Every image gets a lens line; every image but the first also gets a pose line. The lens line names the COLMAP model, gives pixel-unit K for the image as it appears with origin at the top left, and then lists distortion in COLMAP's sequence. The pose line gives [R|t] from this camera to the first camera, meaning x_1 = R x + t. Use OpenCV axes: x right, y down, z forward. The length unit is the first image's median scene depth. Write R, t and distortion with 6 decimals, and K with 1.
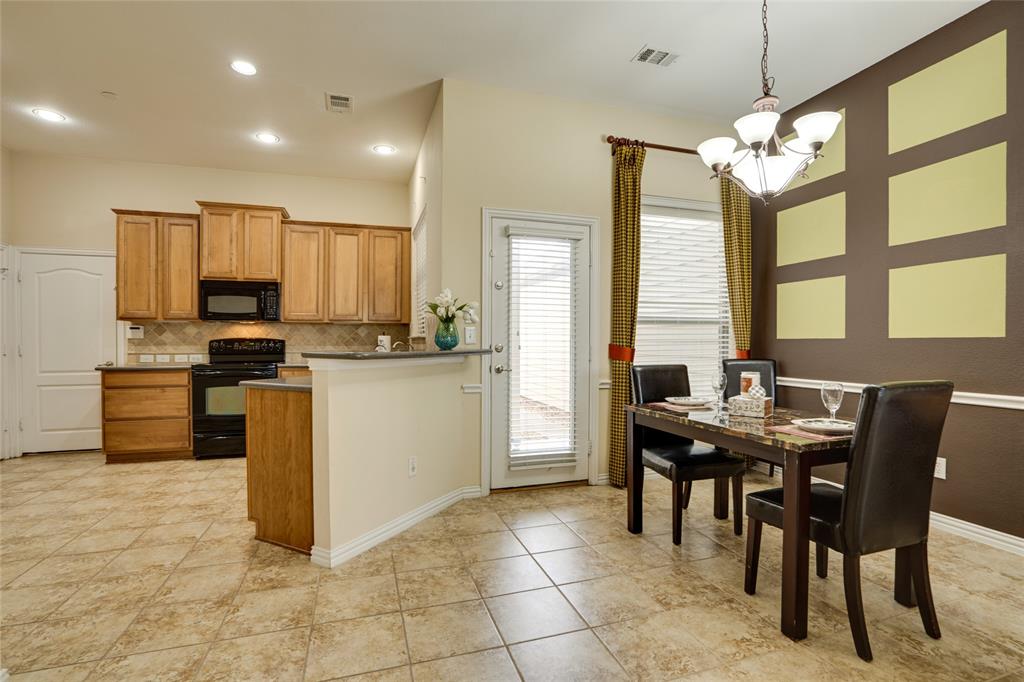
lens RADIAL K [[479.7, 0, 512.0], [0, 479.7, 343.4], [0, 0, 1]] dist [-0.056806, 0.021803]
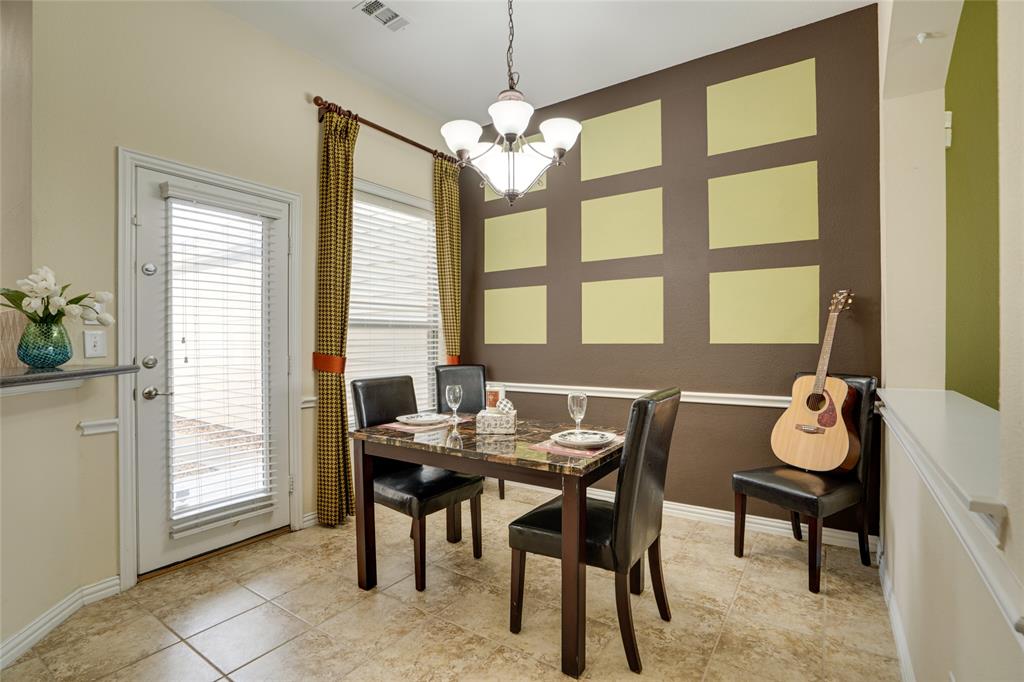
lens RADIAL K [[479.7, 0, 513.9], [0, 479.7, 342.1], [0, 0, 1]] dist [-0.056806, 0.021803]
pose [[0.786552, -0.006912, 0.617485, -0.028202], [0.008620, 0.999963, 0.000213, -0.013584], [-0.617464, 0.005155, 0.786582, 0.158580]]
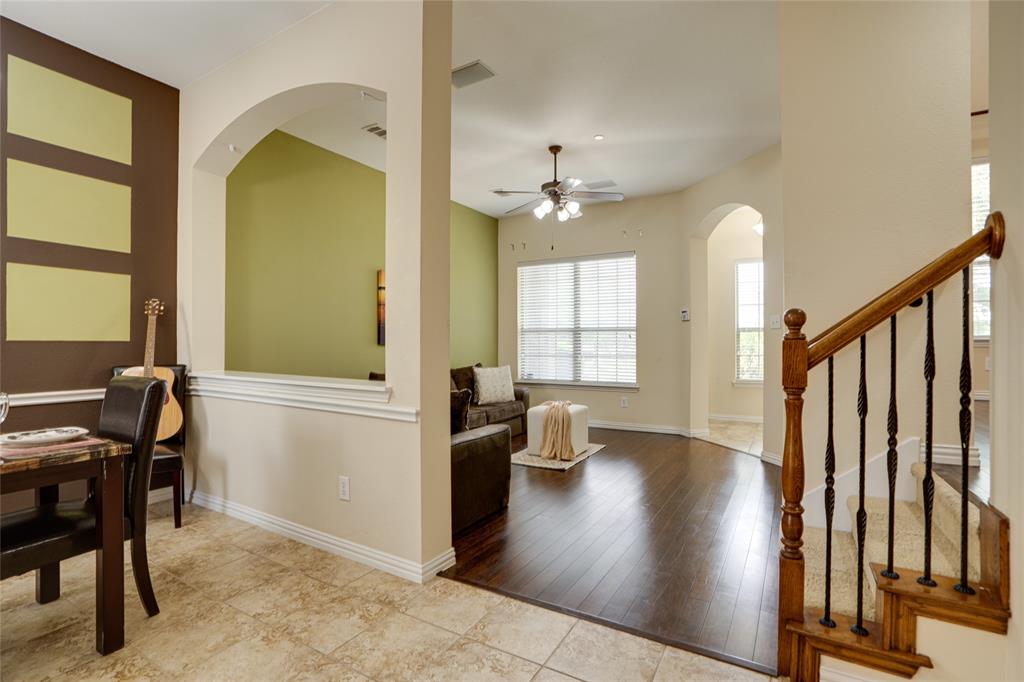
lens RADIAL K [[479.7, 0, 514.7], [0, 479.7, 343.8], [0, 0, 1]] dist [-0.056806, 0.021803]
pose [[-0.669248, 0.000360, 0.743039, -0.319475], [0.005660, 0.999973, 0.004613, -0.001574], [-0.743017, 0.007292, -0.669233, 0.484991]]
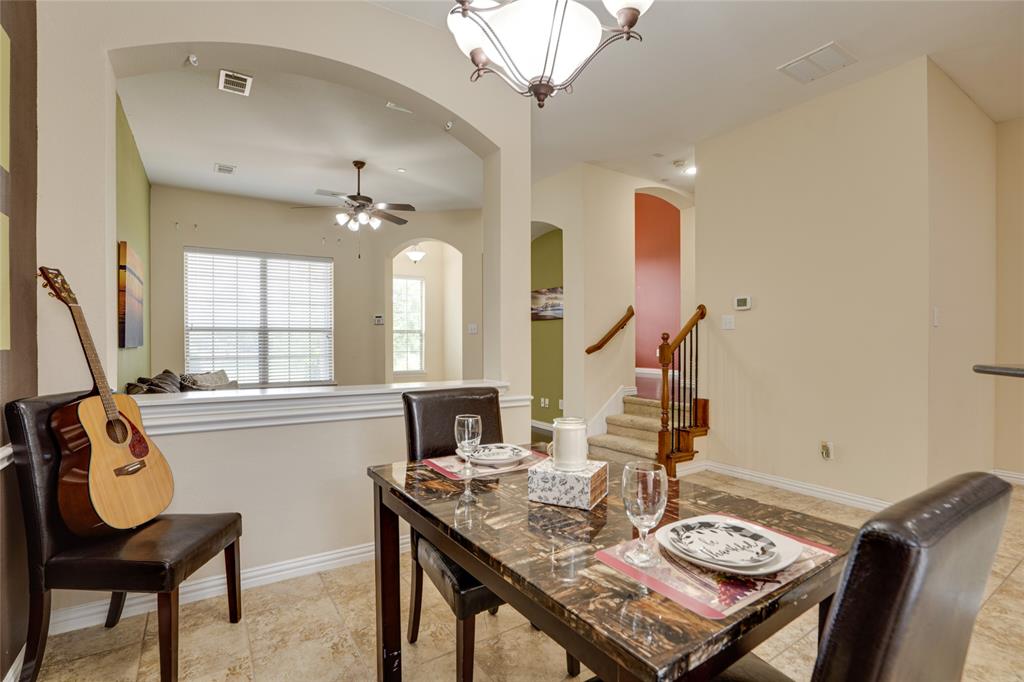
lens RADIAL K [[479.7, 0, 512.1], [0, 479.7, 347.9], [0, 0, 1]] dist [-0.056806, 0.021803]
pose [[-0.964475, 0.003769, -0.264149, 0.460728], [-0.002193, 0.999750, 0.022272, -0.018730], [0.264167, 0.022060, -0.964225, 0.974354]]
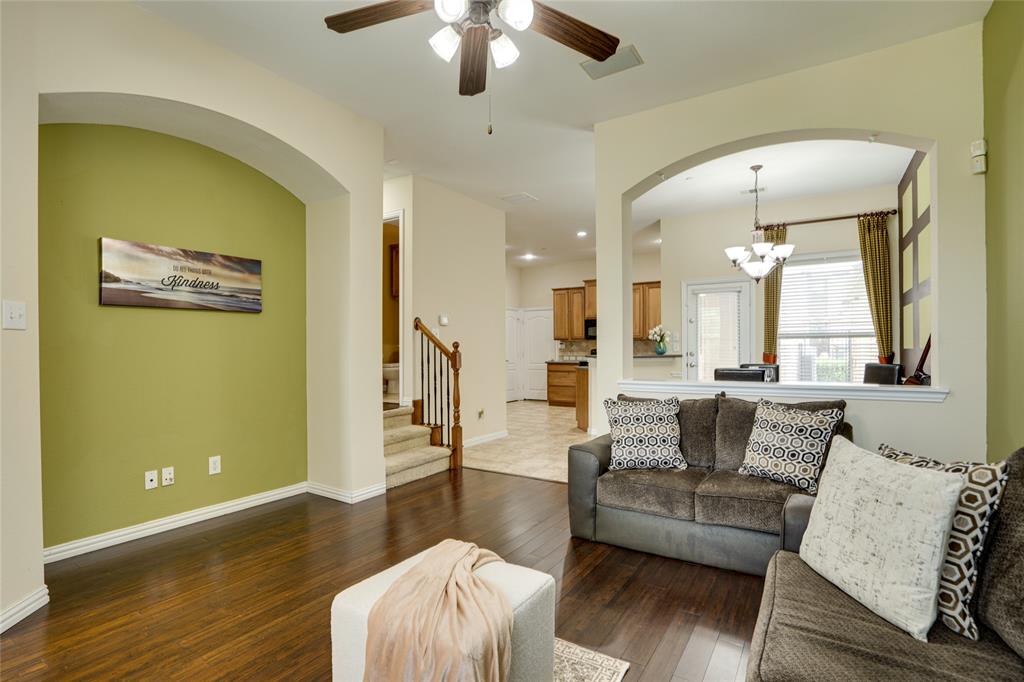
lens RADIAL K [[479.7, 0, 510.7], [0, 479.7, 346.9], [0, 0, 1]] dist [-0.056806, 0.021803]
pose [[0.636129, -0.005410, -0.771564, 0.914960], [0.001580, 0.999982, -0.005709, -0.007966], [0.771581, 0.002412, 0.636127, -0.704590]]
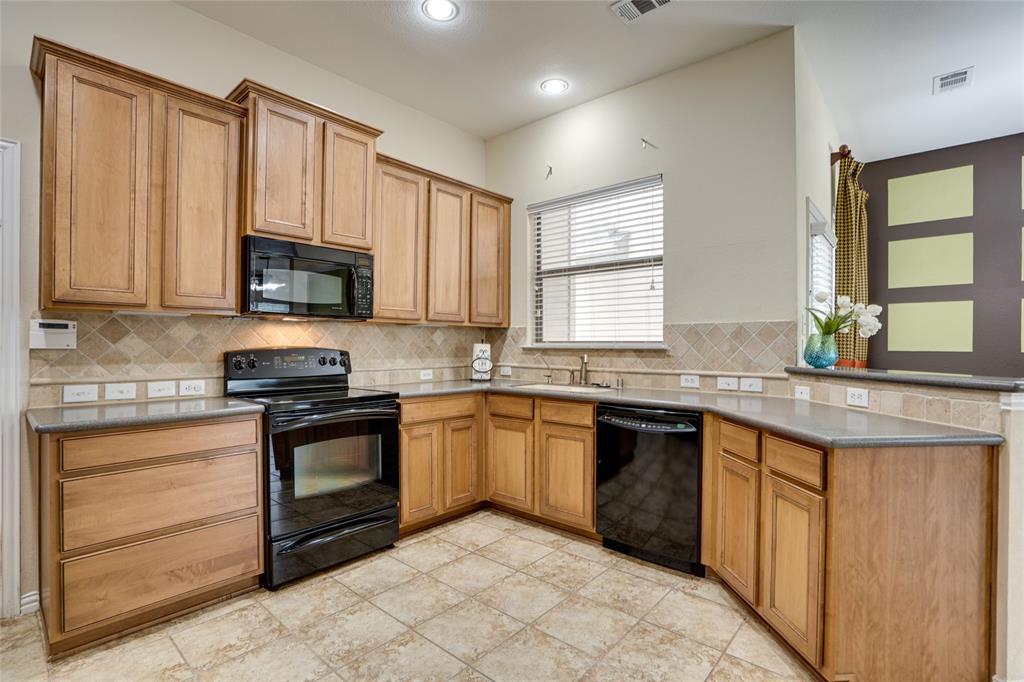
lens RADIAL K [[479.7, 0, 513.4], [0, 479.7, 343.1], [0, 0, 1]] dist [-0.056806, 0.021803]
pose [[0.855373, 0.006001, 0.517978, -0.870274], [-0.003684, 0.999978, -0.005502, -0.020036], [-0.518000, 0.002798, 0.855376, 0.528746]]
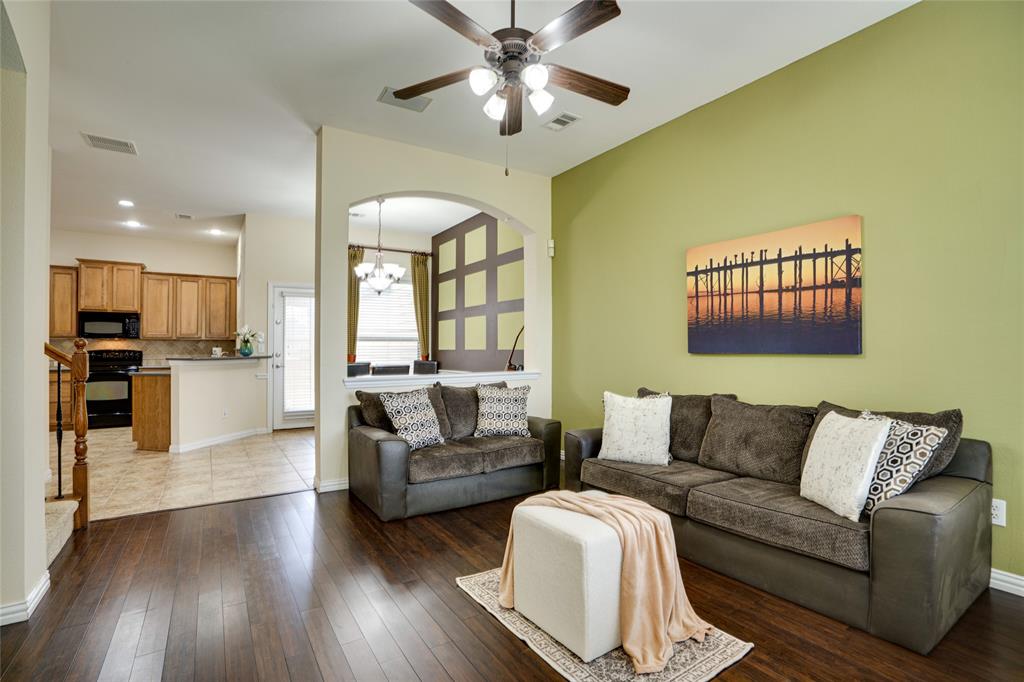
lens RADIAL K [[479.7, 0, 514.6], [0, 479.7, 344.2], [0, 0, 1]] dist [-0.056806, 0.021803]
pose [[0.964112, -0.001035, 0.265495, 0.359964], [0.004911, 0.999891, -0.013937, -0.002914], [-0.265451, 0.014740, 0.964012, -1.009466]]
